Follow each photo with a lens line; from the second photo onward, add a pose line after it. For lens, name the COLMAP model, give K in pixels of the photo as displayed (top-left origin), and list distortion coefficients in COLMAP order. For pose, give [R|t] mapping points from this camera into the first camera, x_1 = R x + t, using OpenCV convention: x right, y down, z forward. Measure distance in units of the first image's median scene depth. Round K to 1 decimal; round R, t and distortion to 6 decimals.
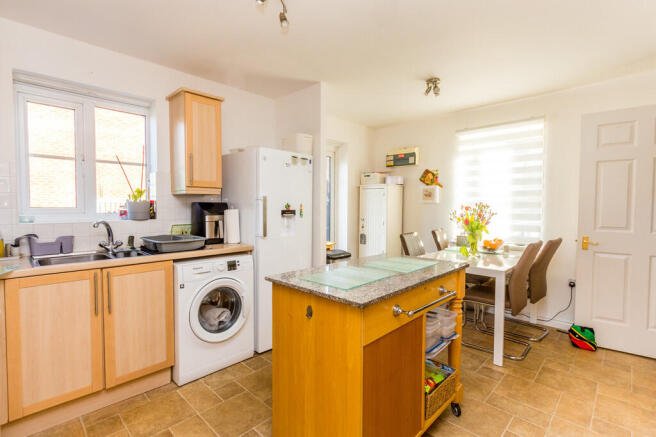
lens RADIAL K [[306.7, 0, 331.1], [0, 306.7, 215.7], [0, 0, 1]] dist [0.000036, -0.000045]
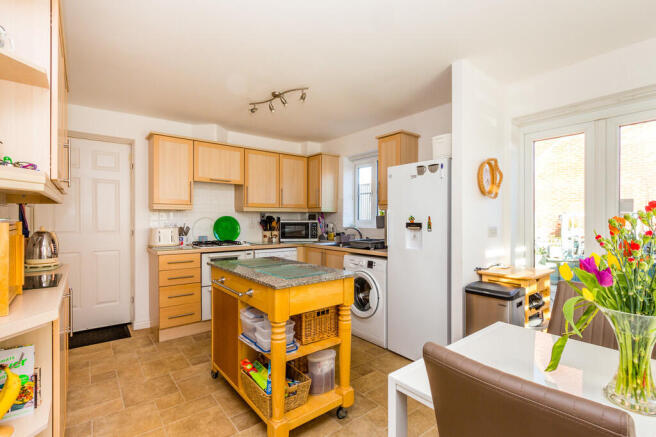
lens RADIAL K [[306.7, 0, 331.0], [0, 306.7, 221.2], [0, 0, 1]] dist [0.000036, -0.000045]
pose [[-0.125745, -0.008910, -0.992023, 0.862596], [-0.045269, 0.998970, -0.003234, -0.008232], [0.991029, 0.044501, -0.126019, 0.863341]]
